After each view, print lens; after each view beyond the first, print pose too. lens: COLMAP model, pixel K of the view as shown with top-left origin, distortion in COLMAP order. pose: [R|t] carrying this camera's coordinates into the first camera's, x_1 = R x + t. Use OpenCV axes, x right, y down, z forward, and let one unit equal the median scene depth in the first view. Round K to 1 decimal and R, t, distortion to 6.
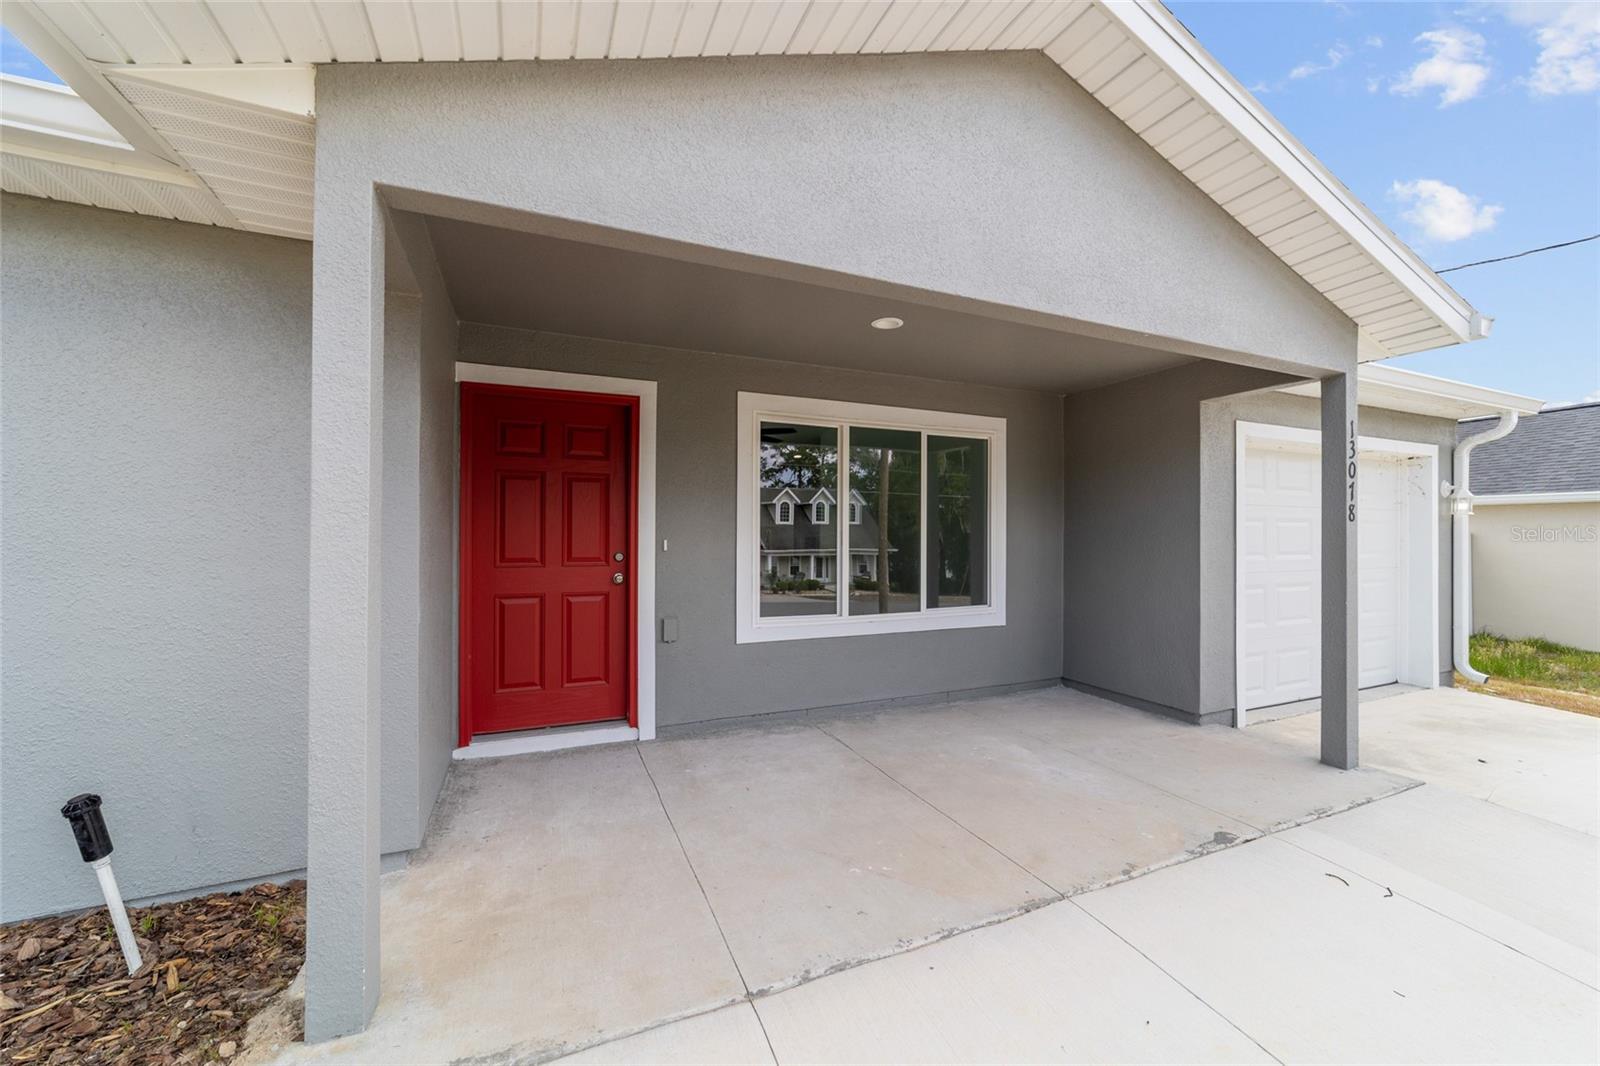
lens RADIAL K [[612.5, 0, 800.0], [0, 612.5, 533.0], [0, 0, 1]] dist [-0.016328, 0.008584]
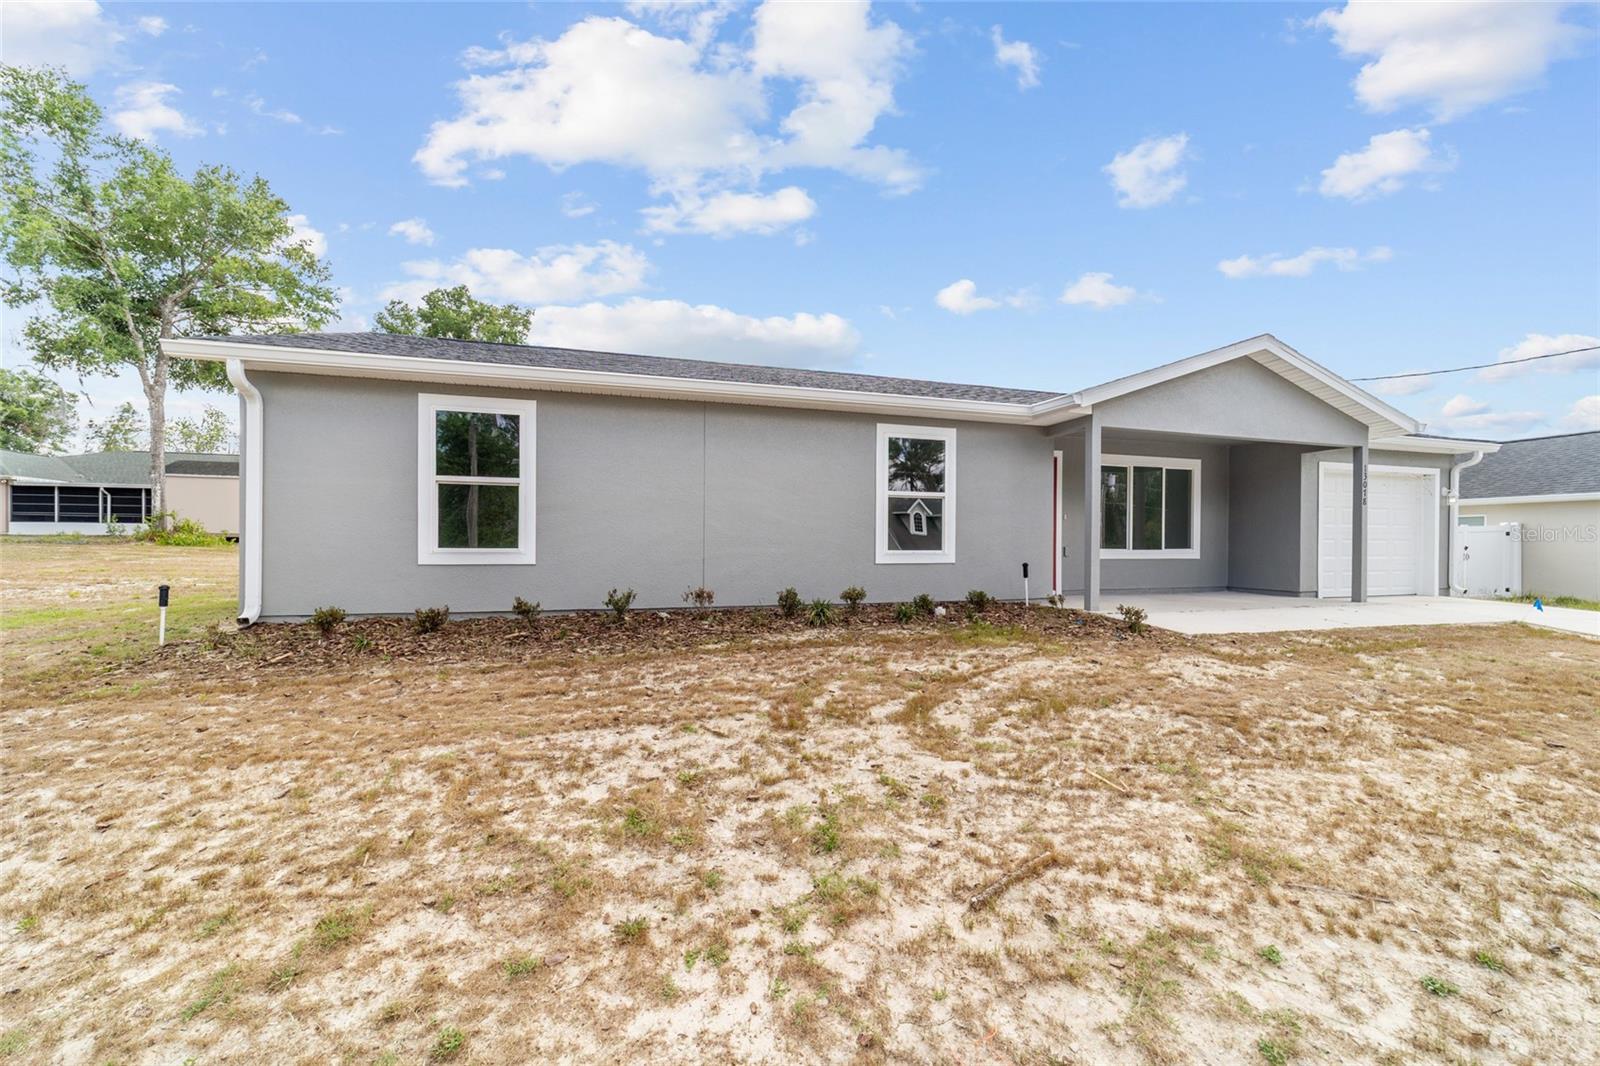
lens RADIAL K [[612.5, 0, 800.0], [0, 612.5, 533.0], [0, 0, 1]] dist [-0.016328, 0.008584]
pose [[0.992774, 0.002965, -0.119961, -0.910166], [-0.003934, 0.999962, -0.007842, 0.102317], [0.119933, 0.008258, 0.992748, -1.453876]]
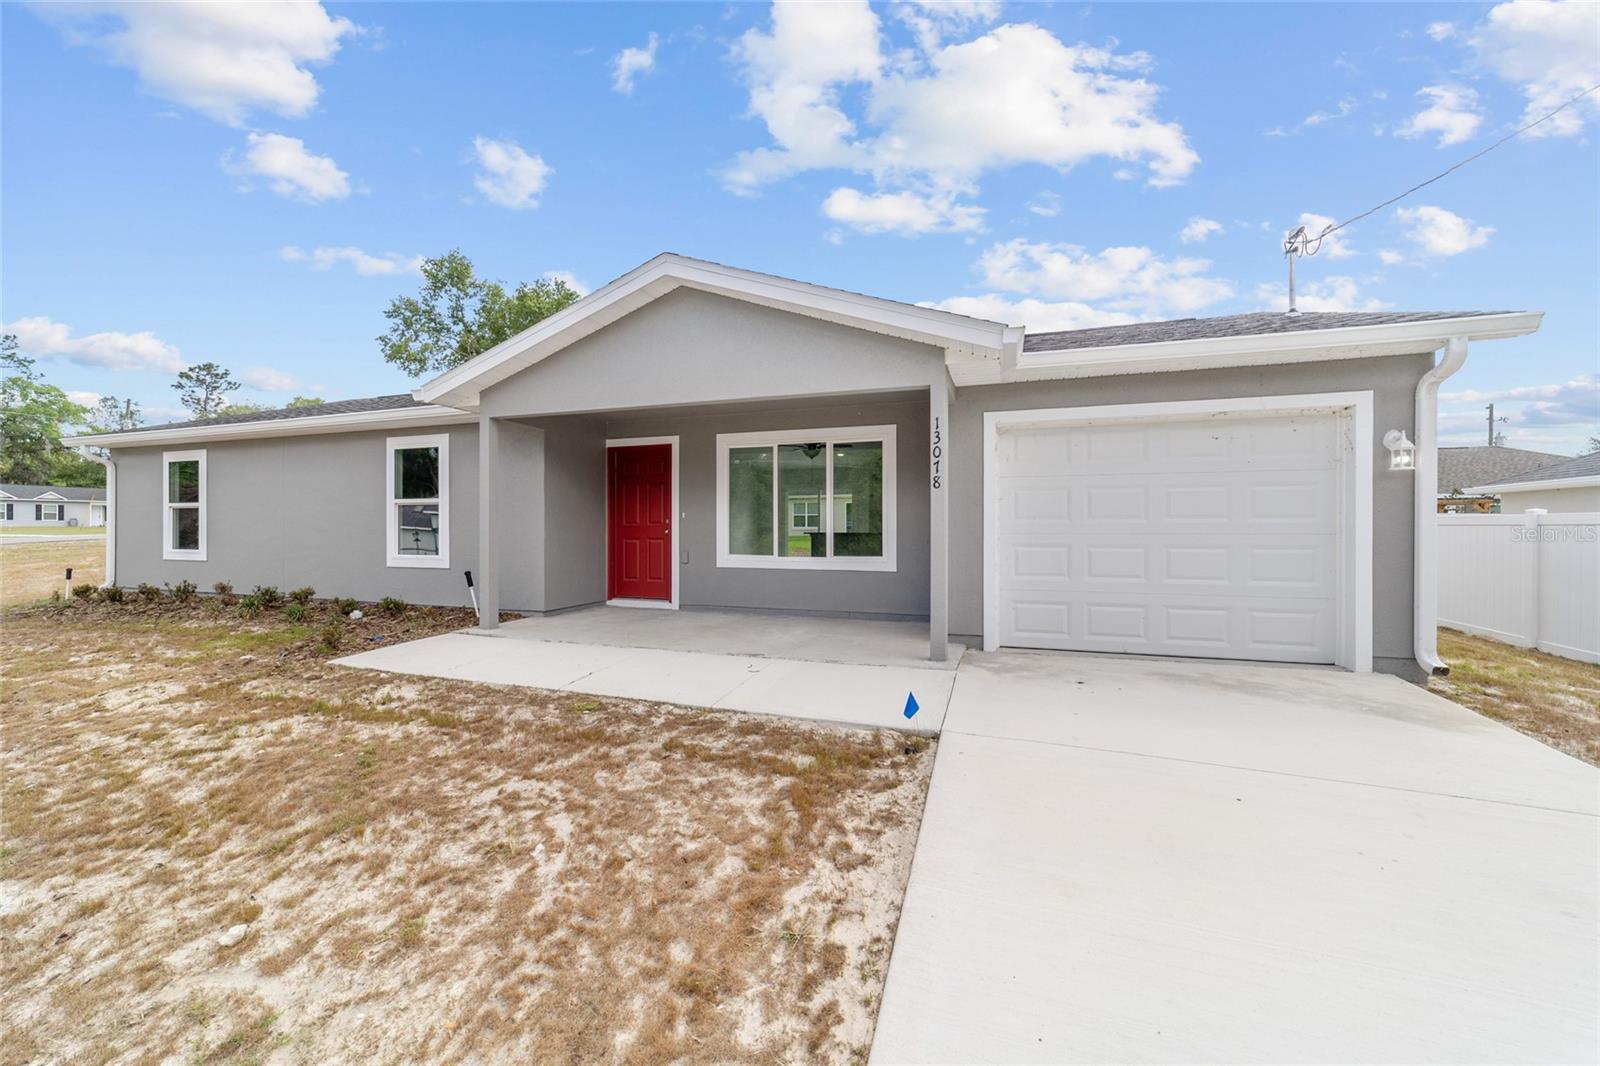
lens RADIAL K [[612.5, 0, 800.0], [0, 612.5, 533.0], [0, 0, 1]] dist [-0.016328, 0.008584]
pose [[0.742783, 0.001085, -0.669531, 1.331874], [0.003107, 0.999982, 0.005067, 0.064717], [0.669525, -0.005844, 0.742766, -0.233827]]
